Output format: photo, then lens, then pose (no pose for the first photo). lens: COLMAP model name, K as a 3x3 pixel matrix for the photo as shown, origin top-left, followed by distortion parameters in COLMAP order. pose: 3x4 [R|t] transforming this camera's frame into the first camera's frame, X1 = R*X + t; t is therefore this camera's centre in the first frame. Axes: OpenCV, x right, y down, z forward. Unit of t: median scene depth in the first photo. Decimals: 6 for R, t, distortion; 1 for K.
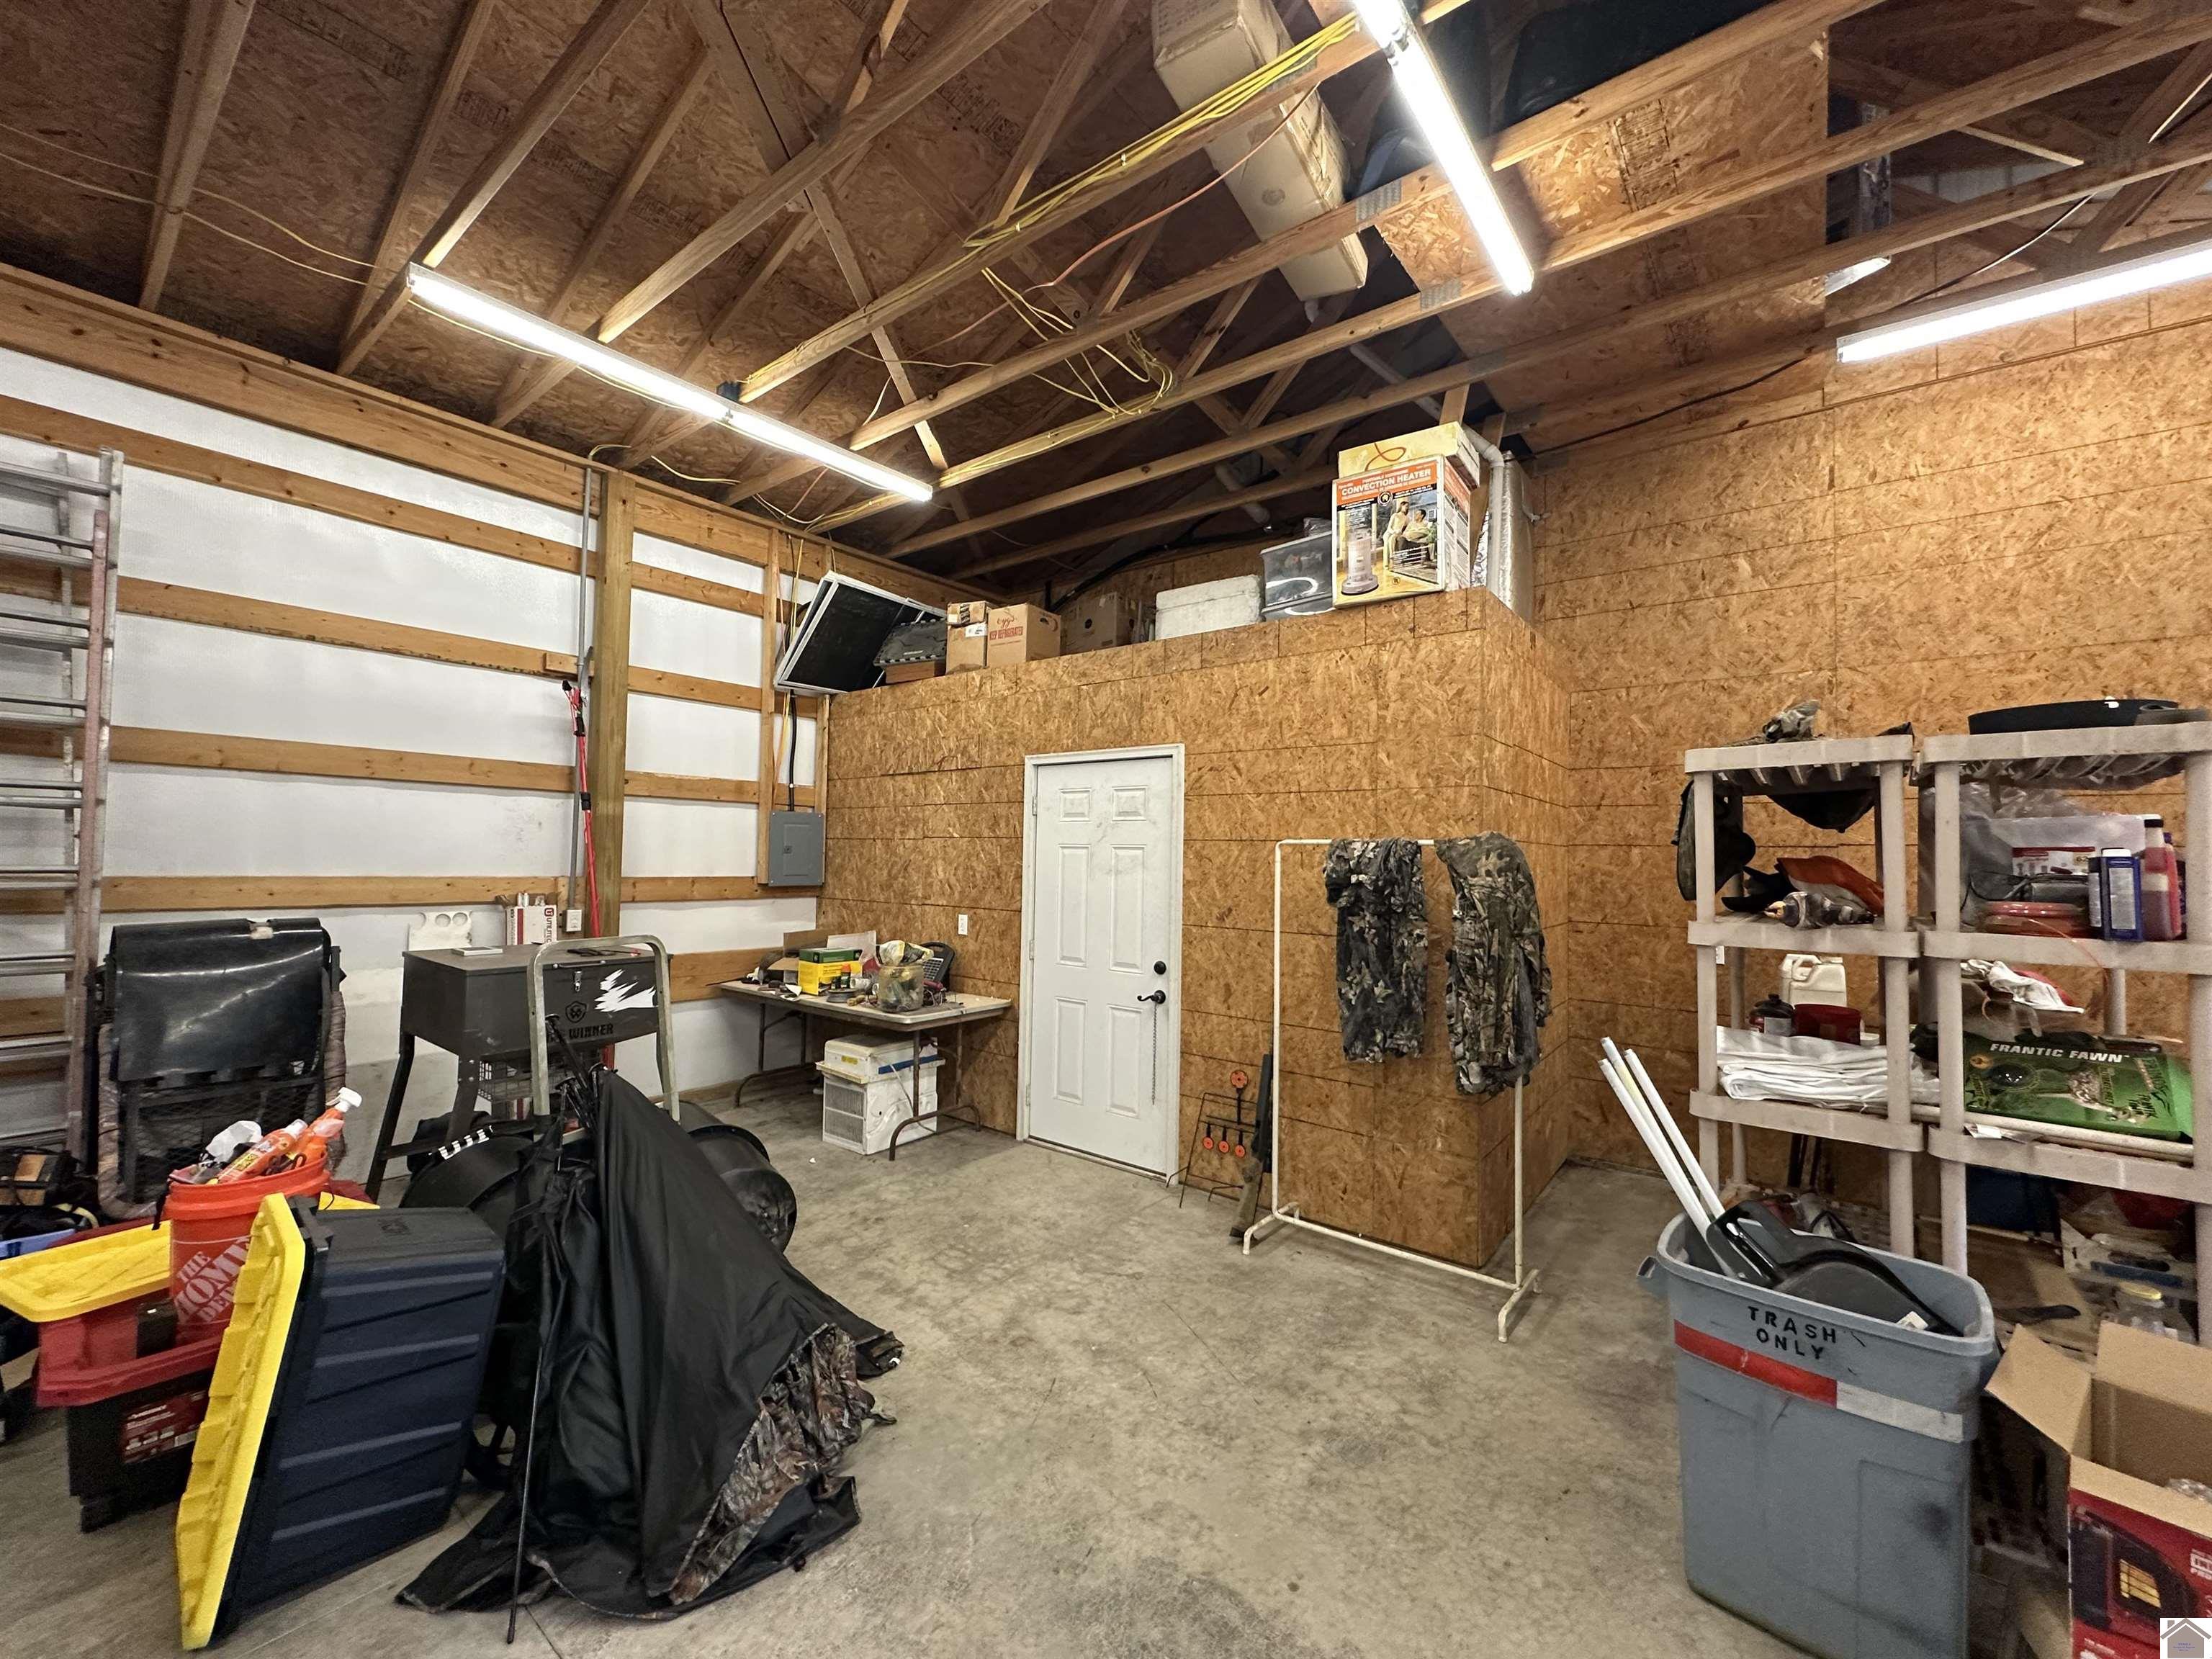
lens RADIAL K [[876.0, 0, 1101.1], [0, 876.0, 835.8], [0, 0, 1]] dist [-0.000971, 0.000216]
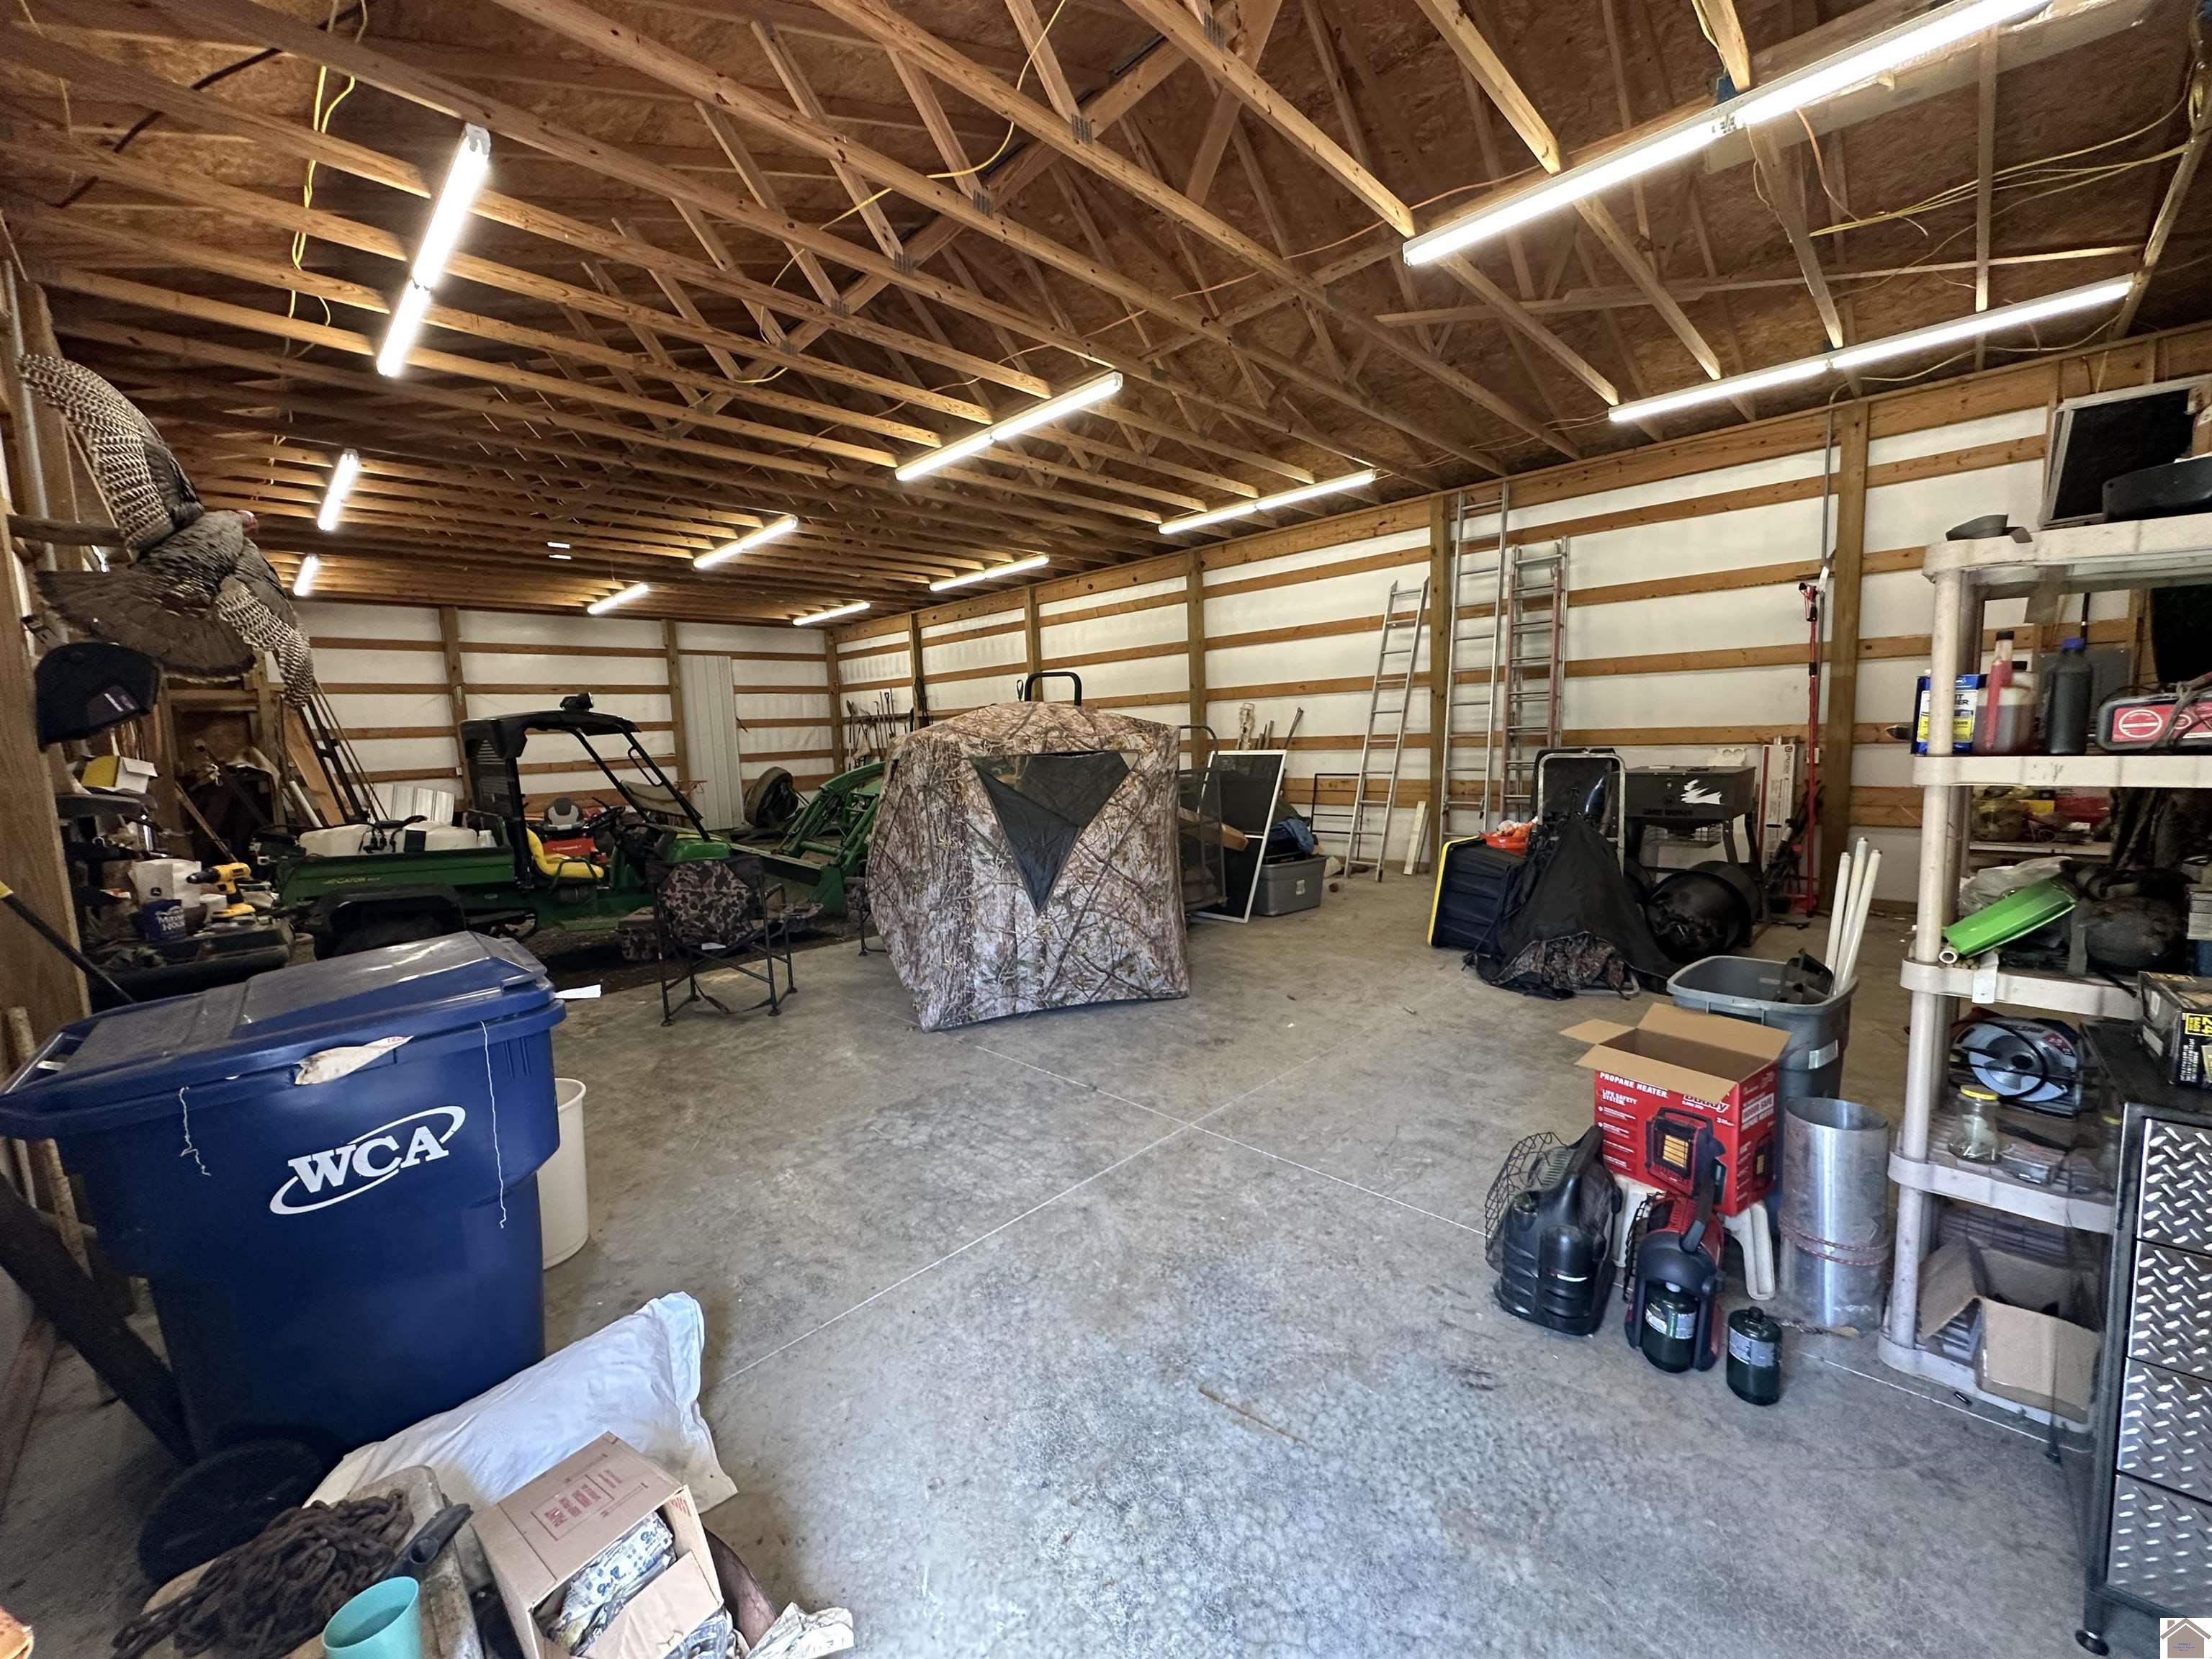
lens RADIAL K [[876.0, 0, 1105.5], [0, 876.0, 823.2], [0, 0, 1]] dist [-0.000971, 0.000216]
pose [[-0.102566, 0.090585, -0.990593, 0.910924], [0.059970, 0.994597, 0.084741, 0.018786], [0.992917, -0.050714, -0.107444, 0.033436]]
